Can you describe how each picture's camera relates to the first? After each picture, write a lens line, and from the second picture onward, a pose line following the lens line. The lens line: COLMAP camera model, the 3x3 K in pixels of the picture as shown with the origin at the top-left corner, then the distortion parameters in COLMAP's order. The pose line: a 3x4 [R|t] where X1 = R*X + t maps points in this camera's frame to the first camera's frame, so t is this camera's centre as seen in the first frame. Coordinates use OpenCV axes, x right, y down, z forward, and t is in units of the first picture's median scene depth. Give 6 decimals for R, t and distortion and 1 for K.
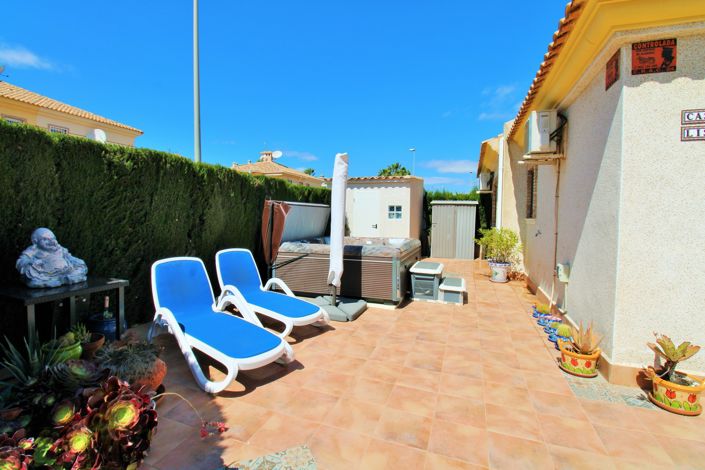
lens RADIAL K [[328.8, 0, 354.5], [0, 328.8, 227.5], [0, 0, 1]] dist [0.003790, -0.013756]
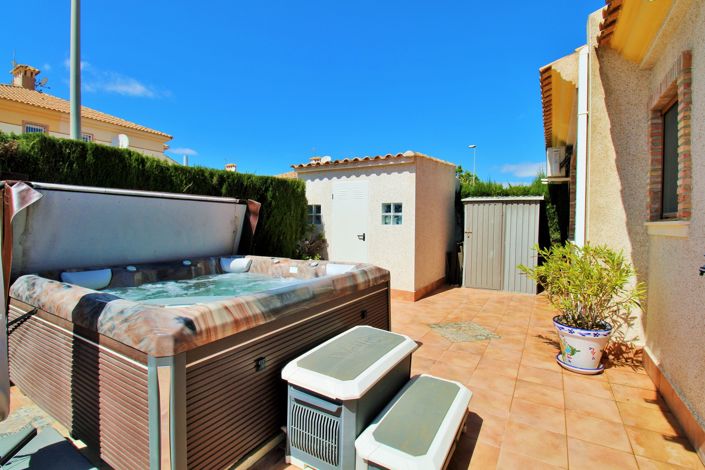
lens RADIAL K [[331.7, 0, 355.3], [0, 331.7, 228.0], [0, 0, 1]] dist [-0.001594, -0.012776]
pose [[0.980656, 0.000324, -0.195741, 0.175758], [-0.005135, 0.999697, -0.024068, -0.005600], [0.195674, 0.024608, 0.980360, 0.384755]]
